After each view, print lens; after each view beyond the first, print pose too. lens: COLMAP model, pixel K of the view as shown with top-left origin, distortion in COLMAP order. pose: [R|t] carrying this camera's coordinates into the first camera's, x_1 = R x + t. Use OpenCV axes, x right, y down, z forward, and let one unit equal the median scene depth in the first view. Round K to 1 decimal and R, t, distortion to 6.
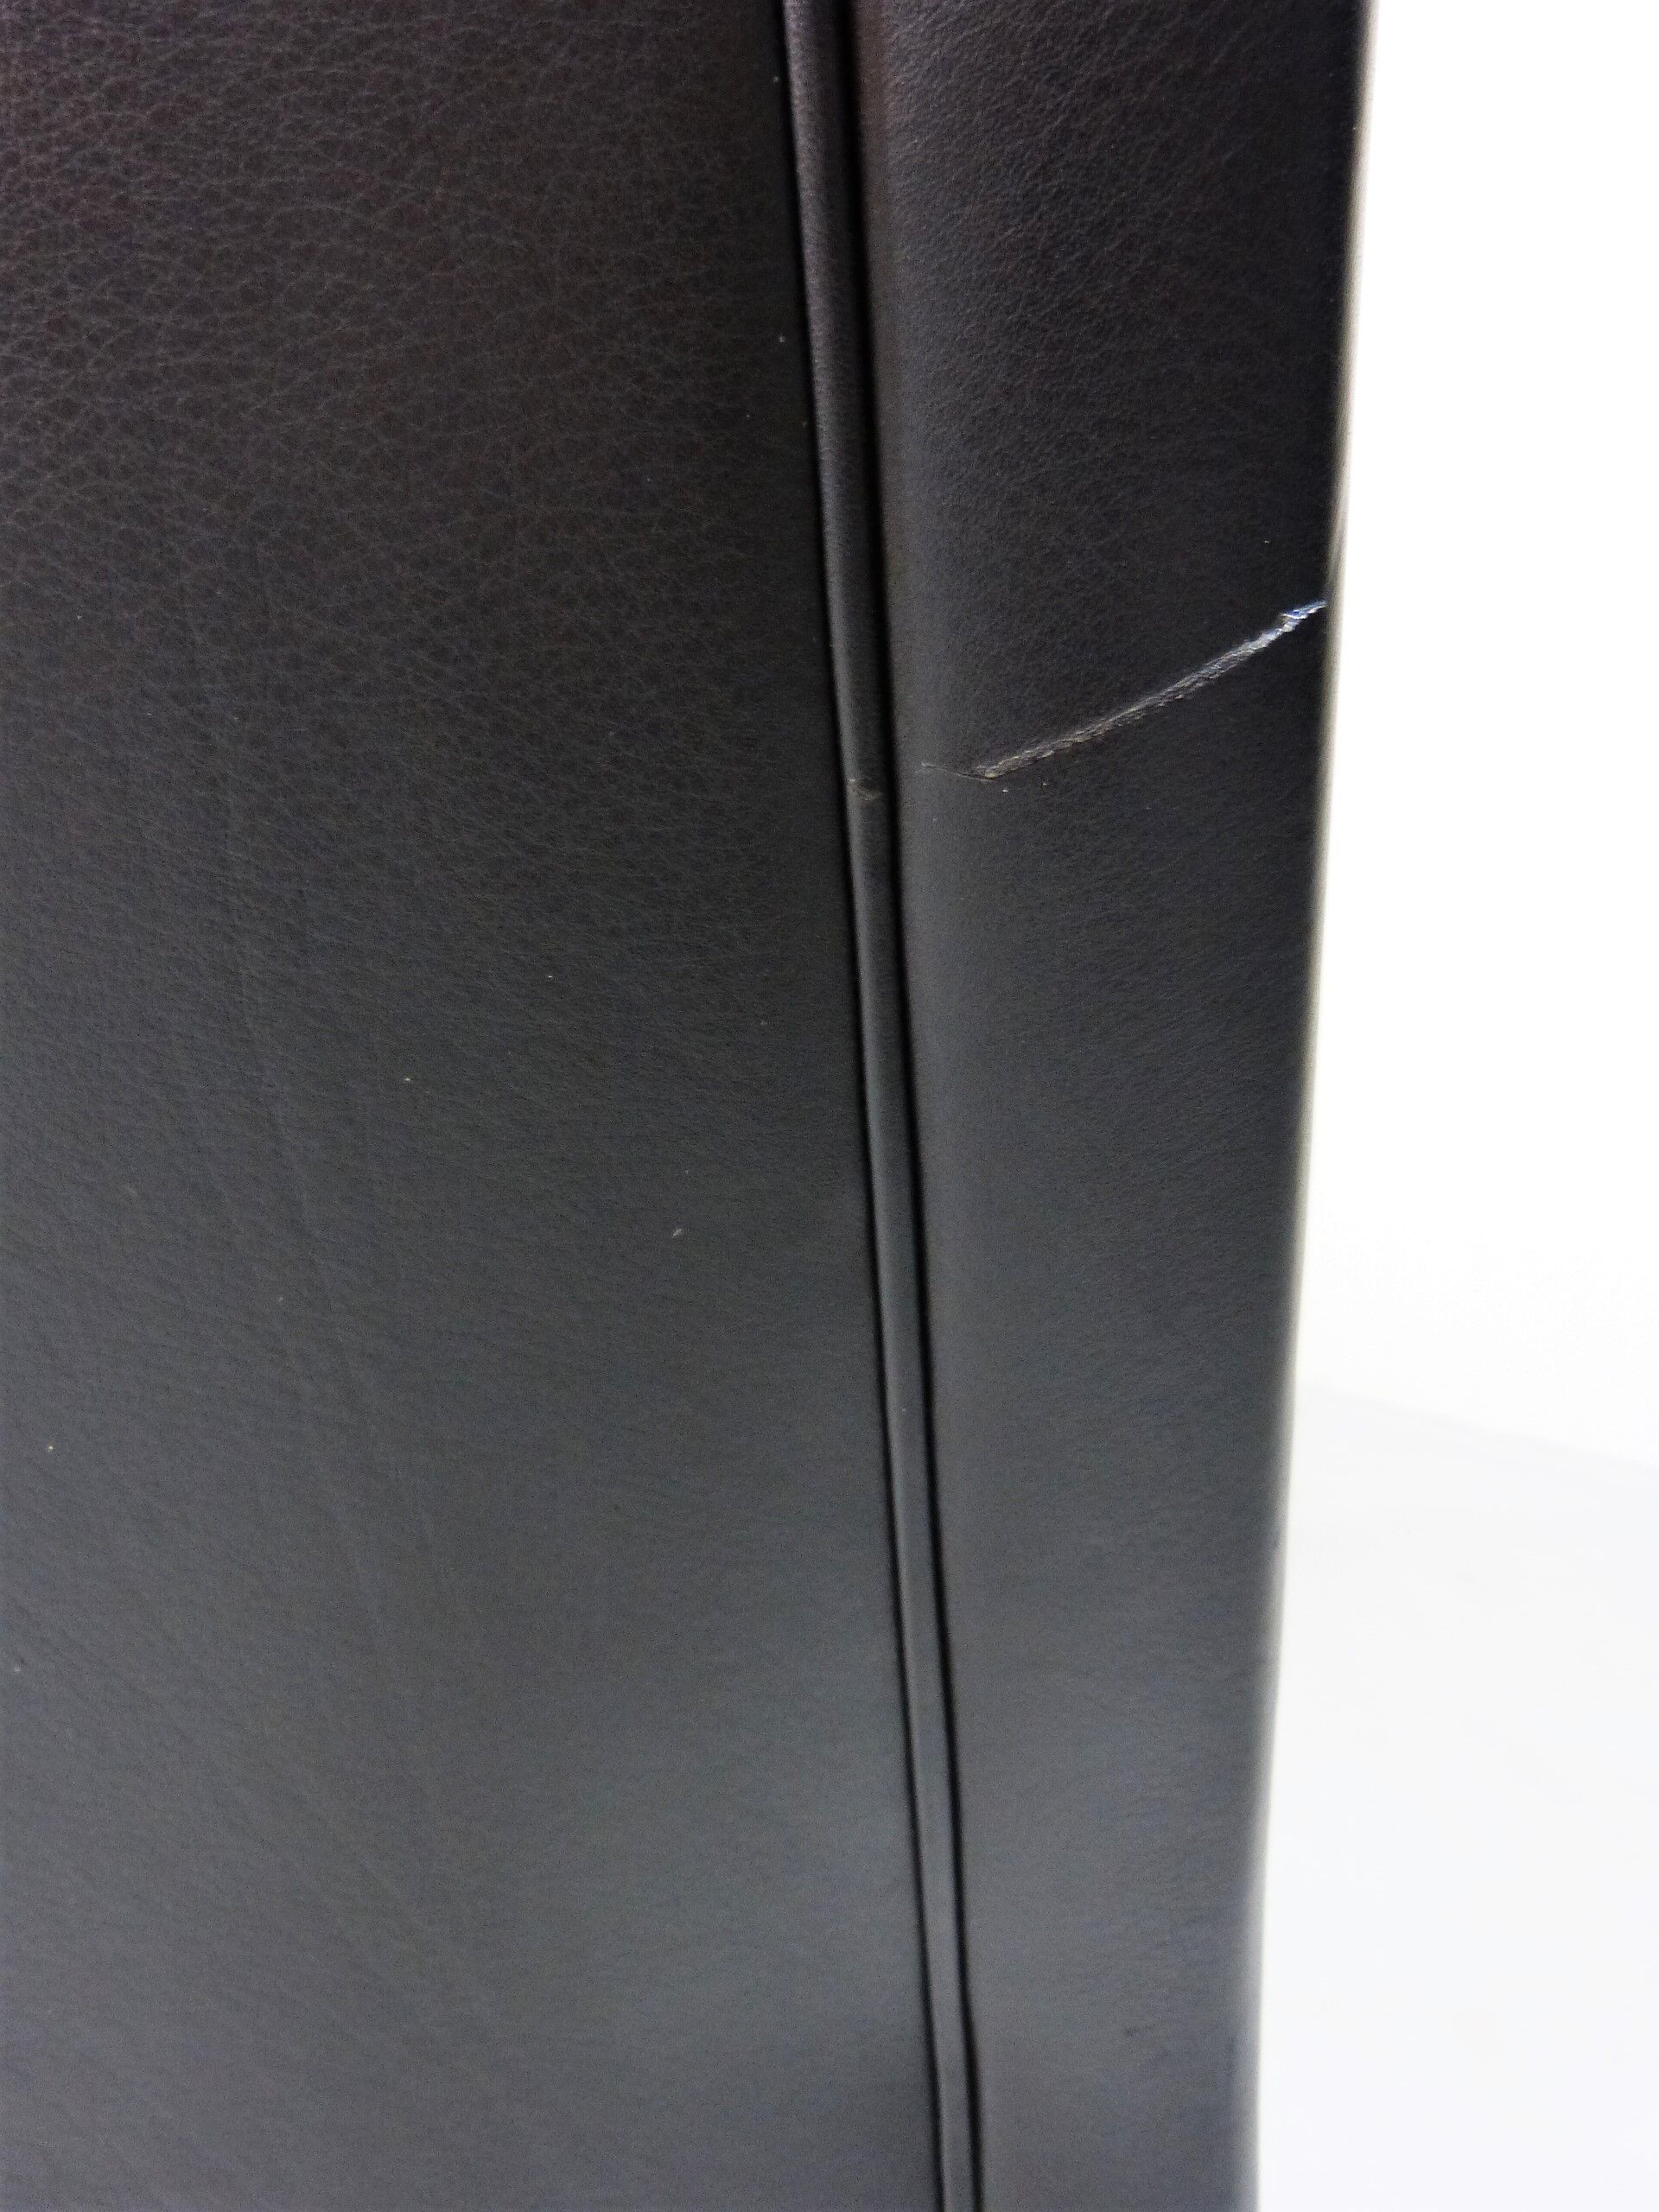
lens RADIAL K [[1640.2, 0, 829.5], [0, 1640.2, 1106.0], [0, 0, 1]] dist [-0.018348, 0.008960]
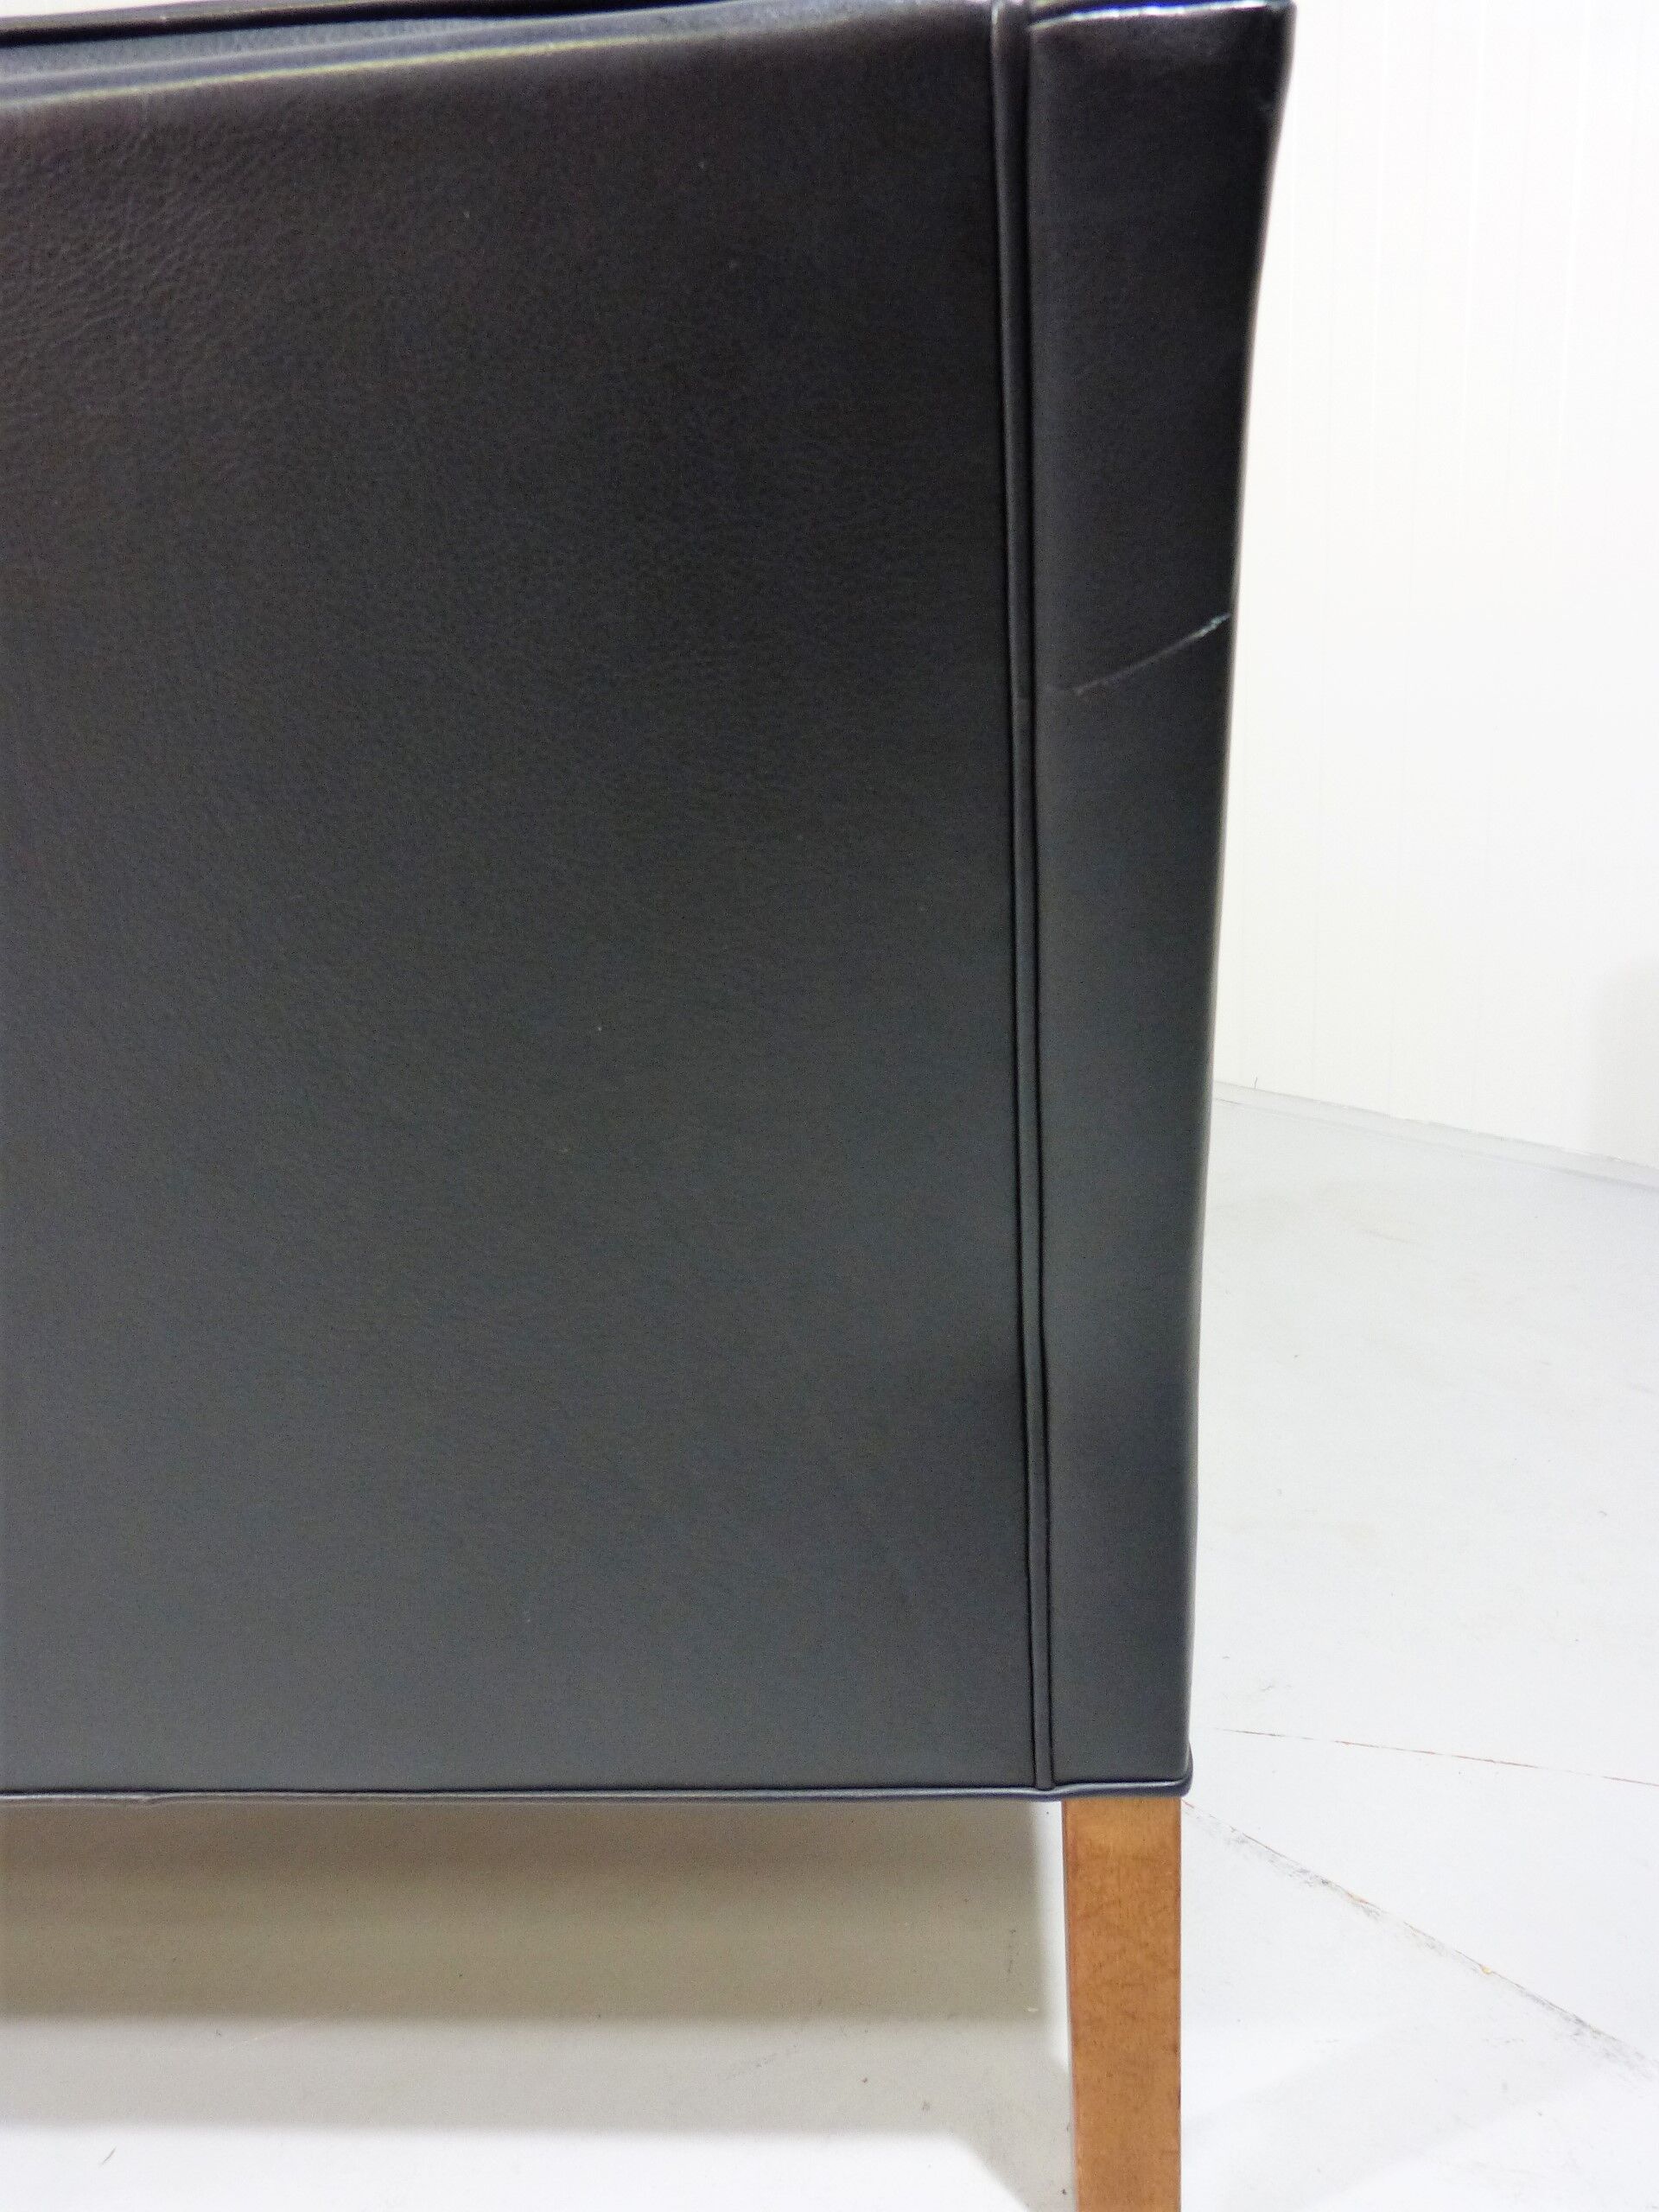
lens RADIAL K [[1640.2, 0, 829.5], [0, 1640.2, 1106.0], [0, 0, 1]] dist [-0.018348, 0.008960]
pose [[0.991999, 0.056418, -0.112936, 0.046088], [-0.081975, 0.968198, -0.236372, 0.871092], [0.096009, 0.243739, 0.965077, -0.999926]]
